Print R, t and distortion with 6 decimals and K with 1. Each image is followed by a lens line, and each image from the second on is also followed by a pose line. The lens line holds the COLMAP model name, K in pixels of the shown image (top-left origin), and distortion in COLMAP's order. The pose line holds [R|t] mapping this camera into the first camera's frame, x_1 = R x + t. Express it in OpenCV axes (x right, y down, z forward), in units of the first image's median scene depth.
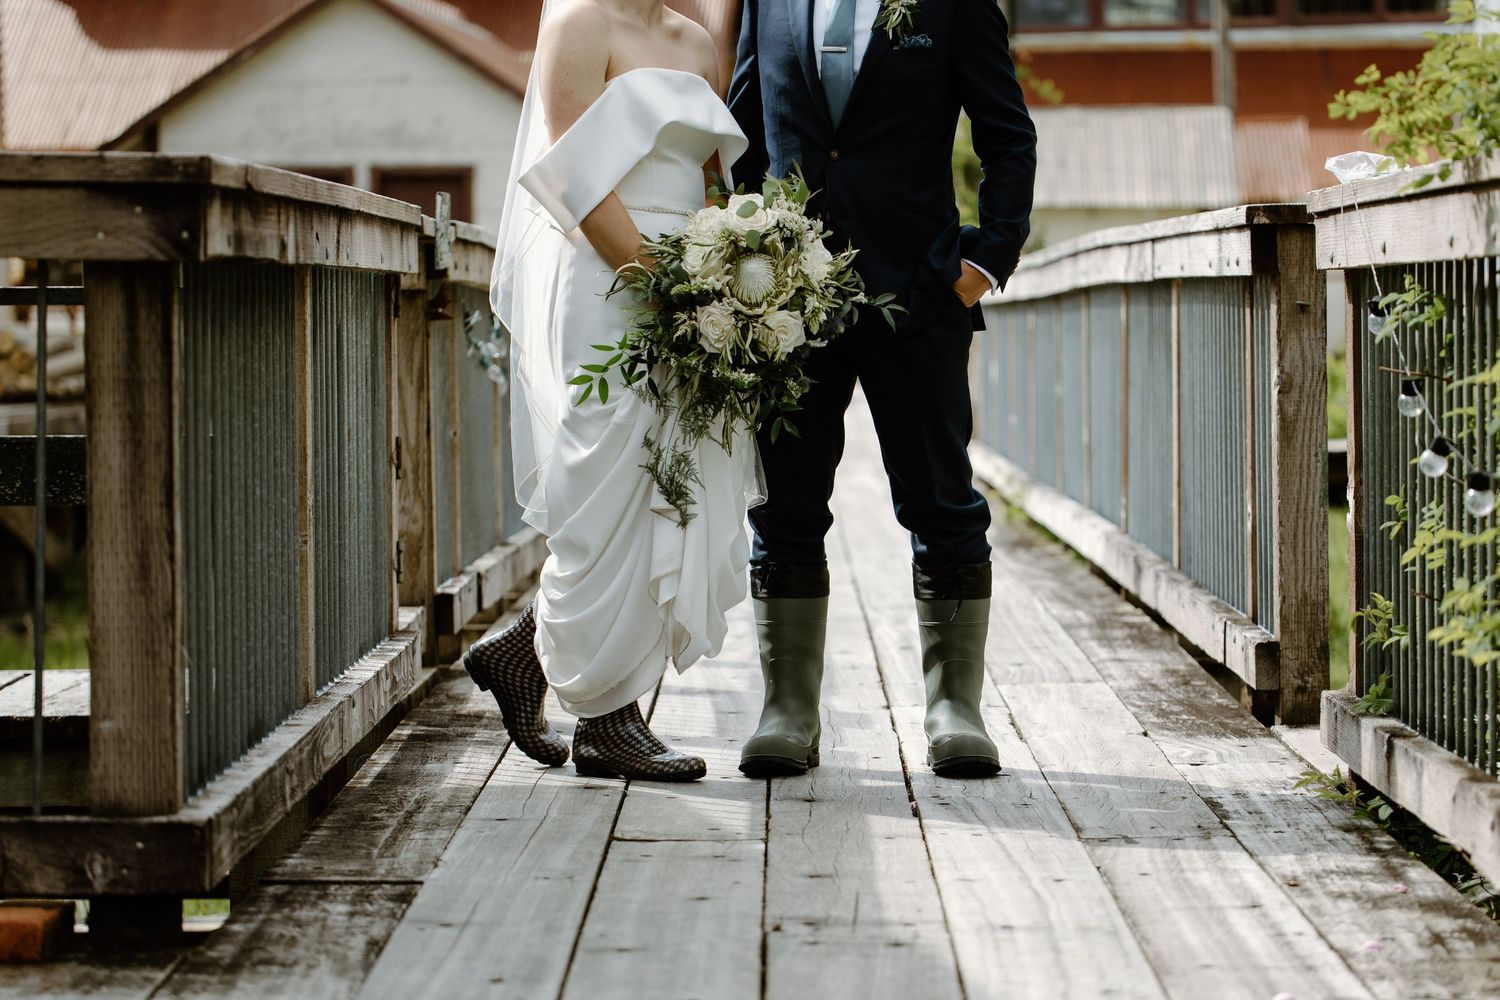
lens RADIAL K [[4310.4, 0, 751.0], [0, 4310.4, 499.8], [0, 0, 1]] dist [0.261907, 0.000000]
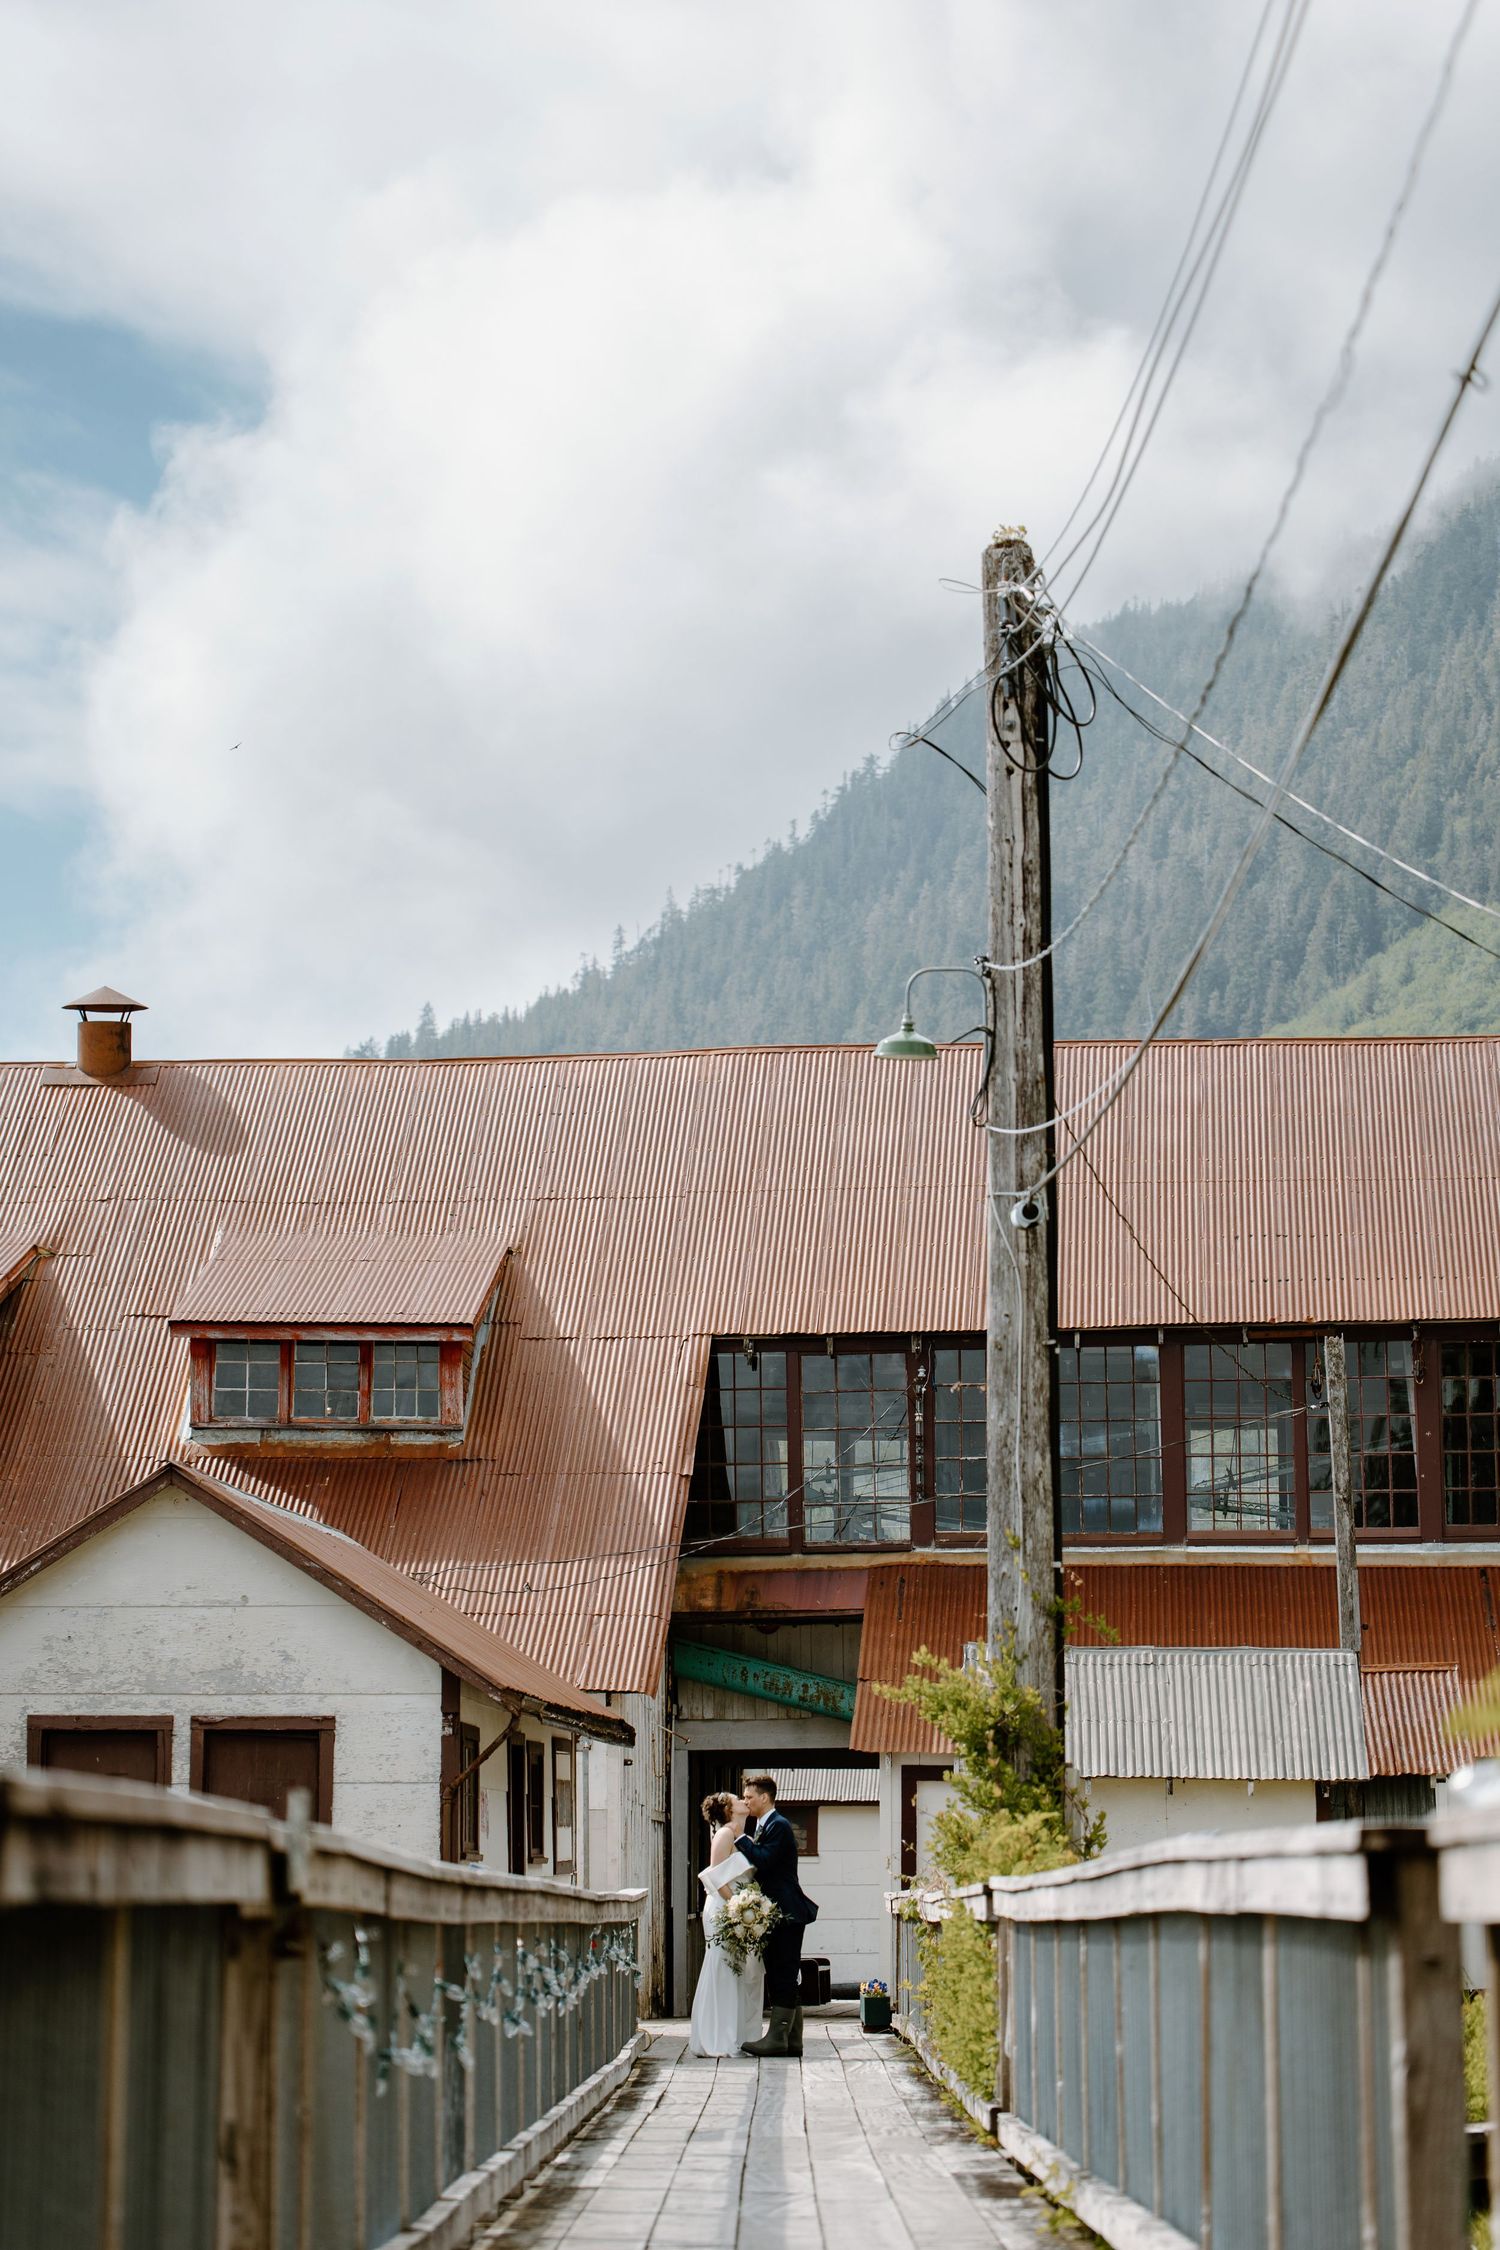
lens RADIAL K [[6465.6, 0, 669.3], [0, 6465.6, 1096.2], [0, 0, 1]] dist [0.261907, 0.000000]
pose [[0.999894, 0.012069, -0.008140, 0.001581], [-0.013161, 0.988417, -0.151189, -0.018923], [0.006221, 0.151280, 0.988471, -0.138386]]
